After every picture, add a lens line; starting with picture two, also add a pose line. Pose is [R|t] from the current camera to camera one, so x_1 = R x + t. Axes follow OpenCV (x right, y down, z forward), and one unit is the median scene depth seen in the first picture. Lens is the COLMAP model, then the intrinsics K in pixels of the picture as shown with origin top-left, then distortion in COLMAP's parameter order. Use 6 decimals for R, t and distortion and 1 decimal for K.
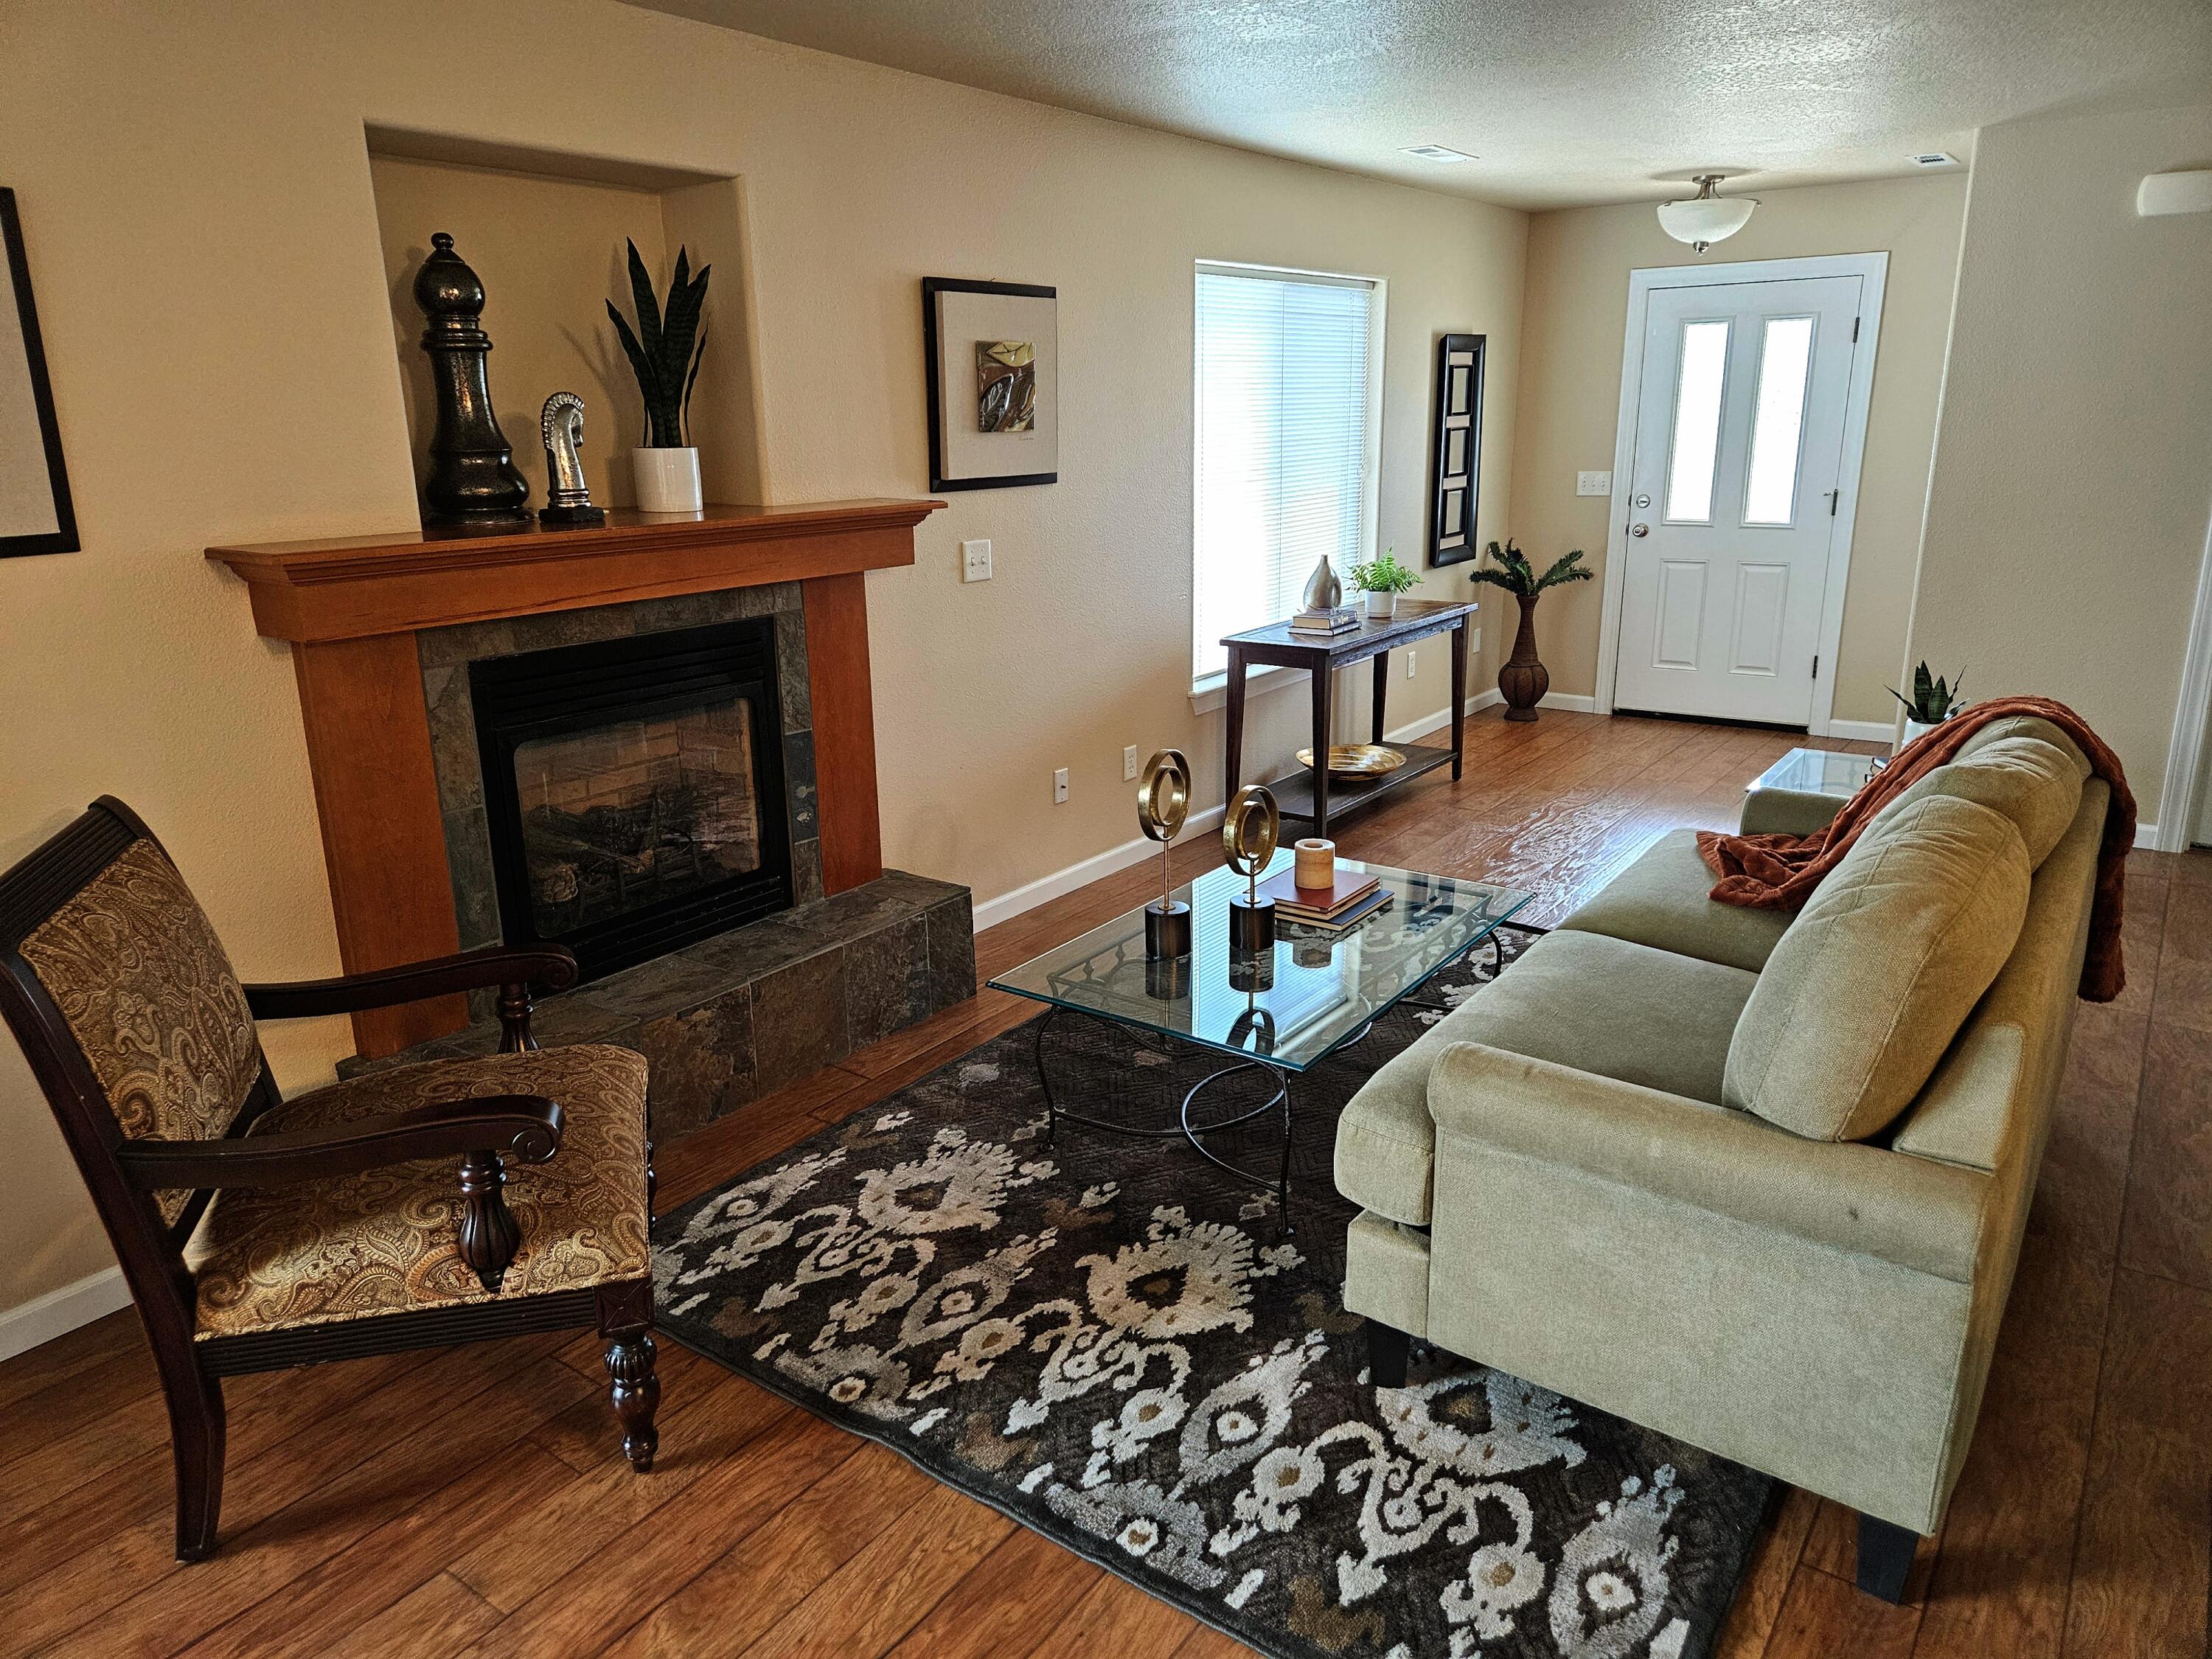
lens RADIAL K [[1482.1, 0, 1109.2], [0, 1482.1, 808.1], [0, 0, 1]] dist [0.094528, -0.085920]
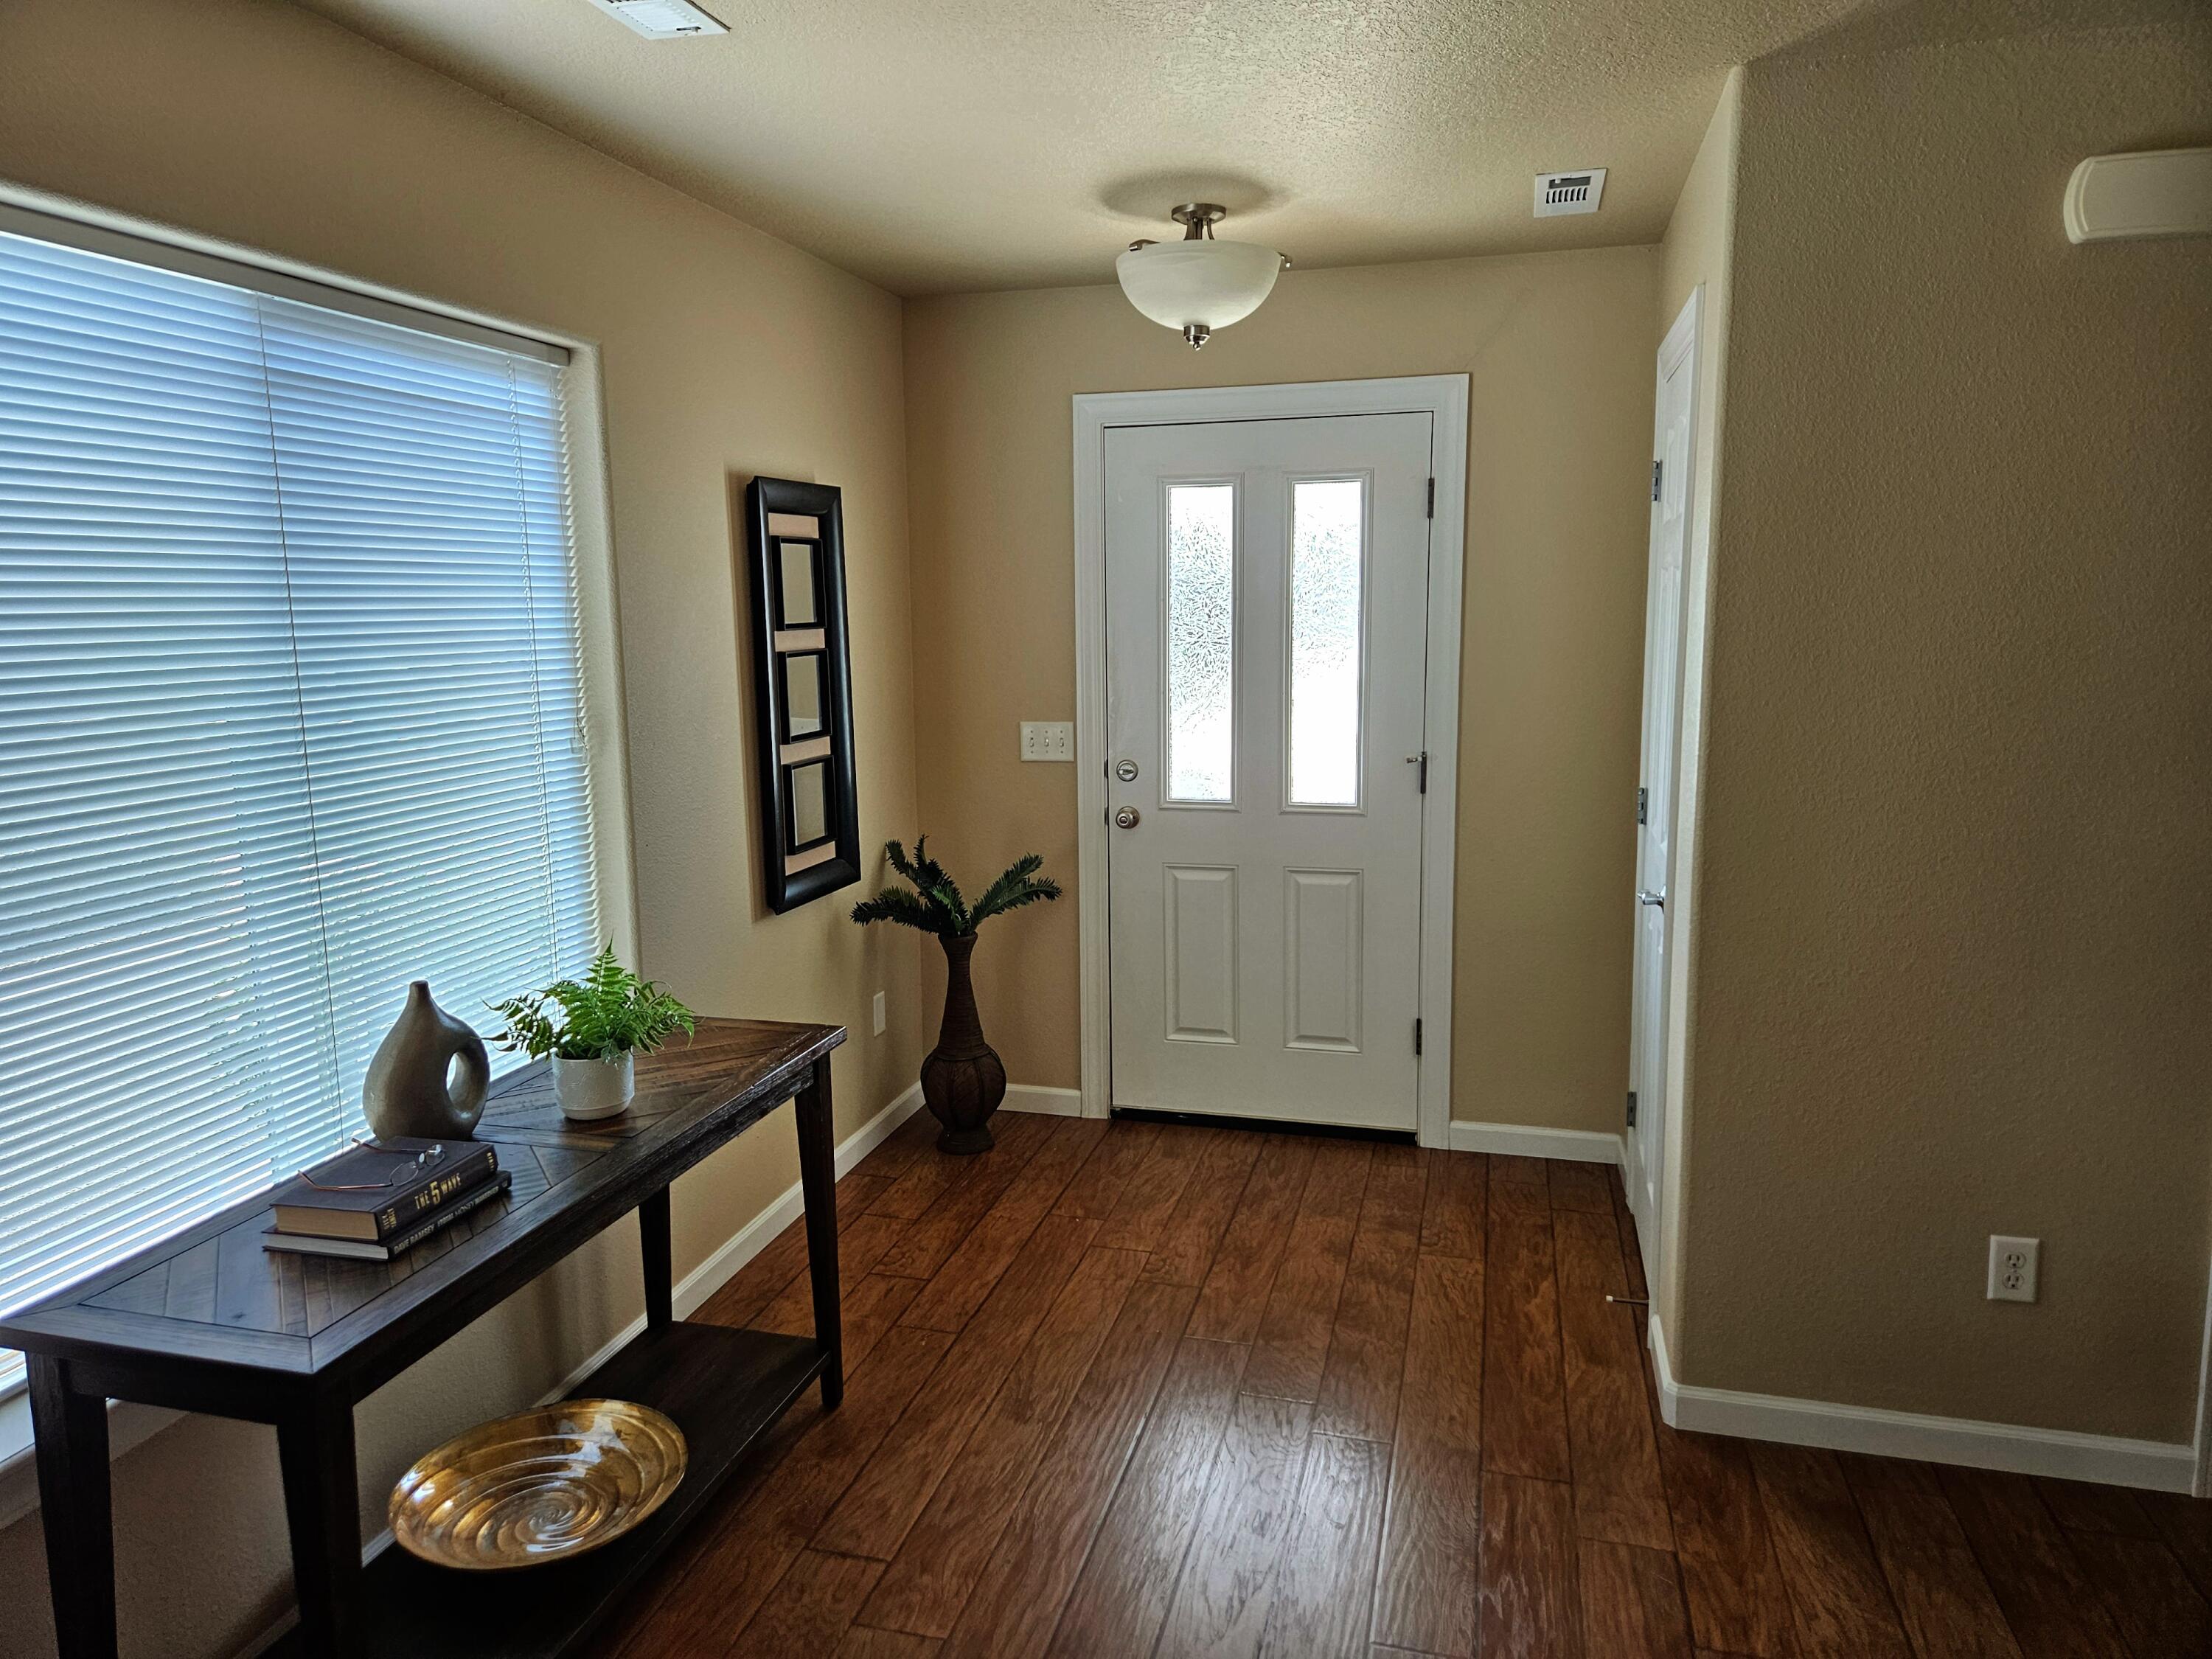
lens RADIAL K [[1470.6, 0, 1106.0], [0, 1470.6, 829.5], [0, 0, 1]] dist [0.080129, -0.085483]
pose [[0.935716, -0.049713, 0.349234, 0.145656], [0.090966, 0.990542, -0.102726, -0.125651], [-0.340824, 0.127891, 0.931388, 0.474659]]
